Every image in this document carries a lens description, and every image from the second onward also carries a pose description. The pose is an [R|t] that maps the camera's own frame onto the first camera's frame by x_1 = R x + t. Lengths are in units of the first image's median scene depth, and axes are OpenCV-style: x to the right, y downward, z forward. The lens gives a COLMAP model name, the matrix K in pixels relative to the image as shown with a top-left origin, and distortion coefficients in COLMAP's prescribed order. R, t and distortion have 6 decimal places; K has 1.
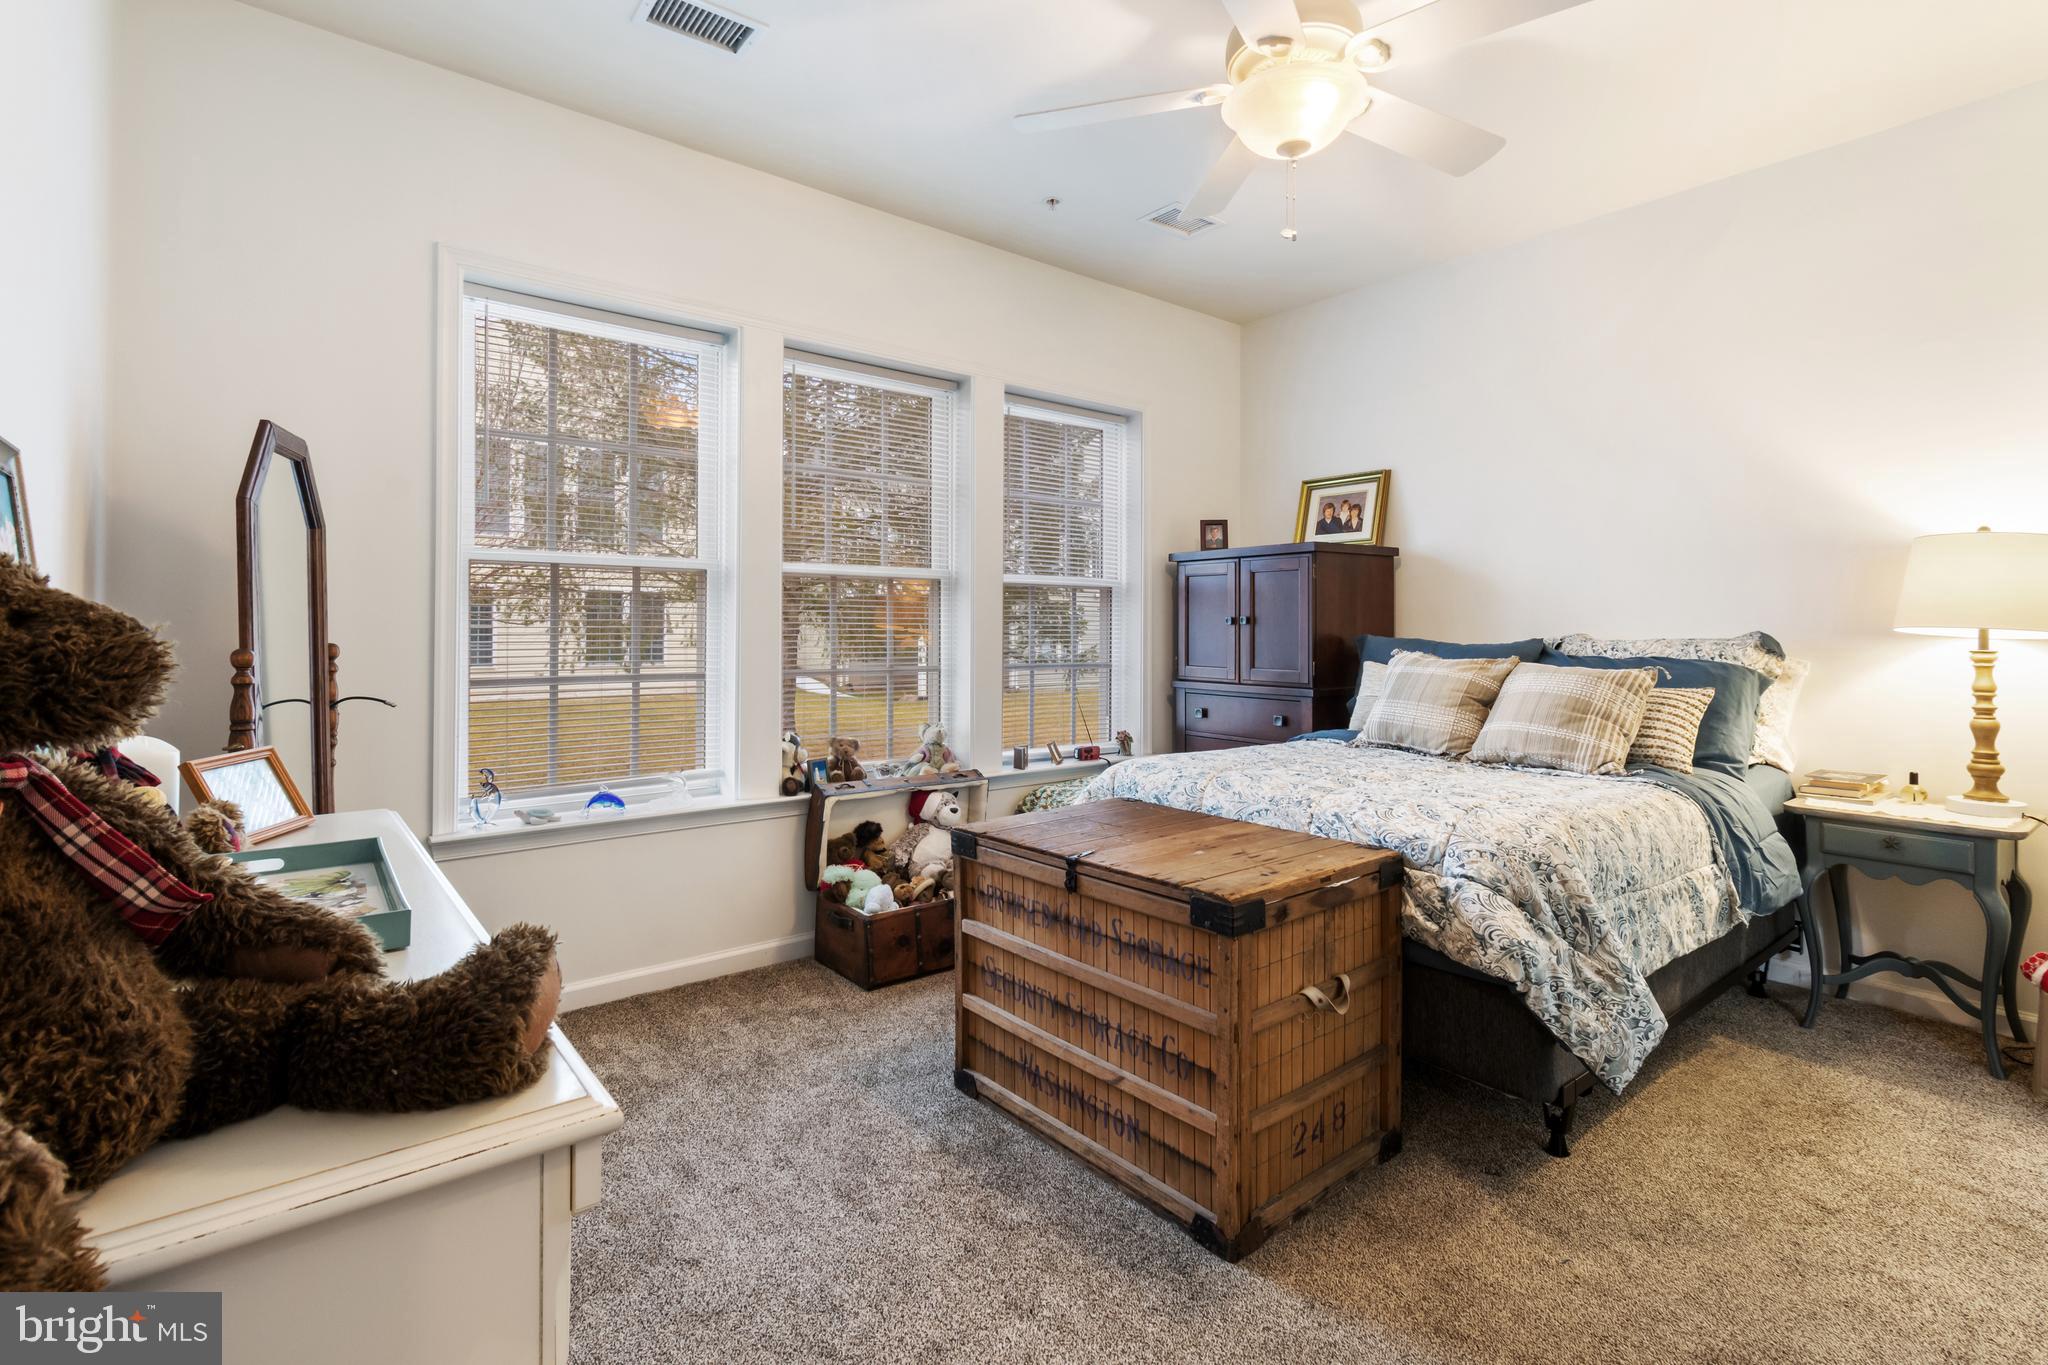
lens RADIAL K [[965.7, 0, 1023.3], [0, 965.7, 629.9], [0, 0, 1]] dist [0.000077, -0.000181]
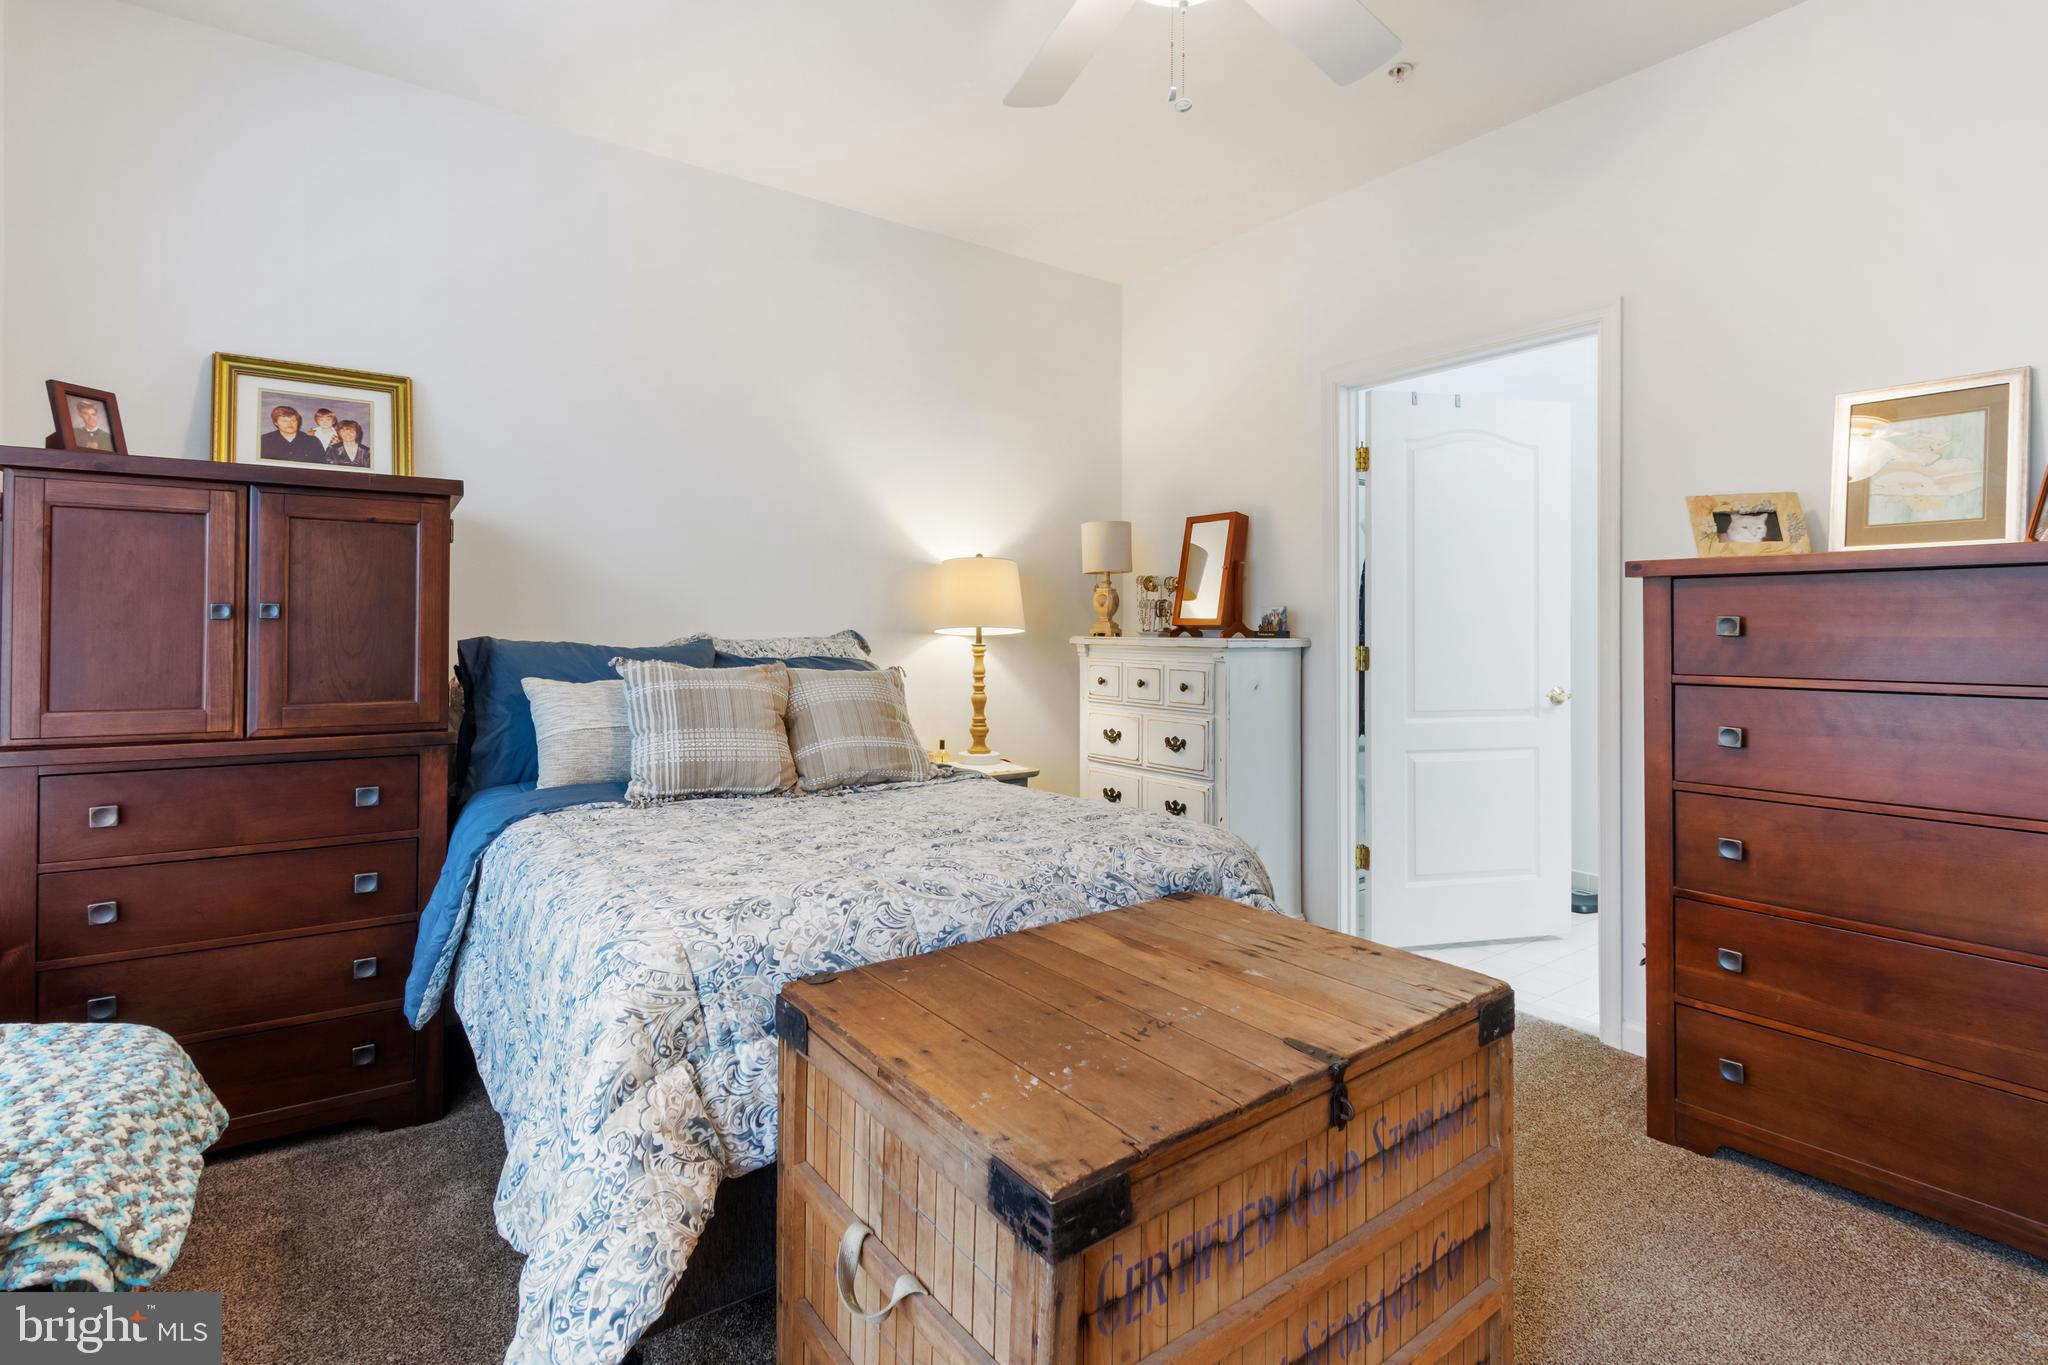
lens RADIAL K [[965.7, 0, 1023.3], [0, 965.7, 629.9], [0, 0, 1]] dist [0.000077, -0.000181]
pose [[0.055756, -0.004375, 0.998435, -0.351543], [-0.004409, 0.999980, 0.004628, -0.005371], [-0.998435, -0.004661, 0.055735, 0.810589]]
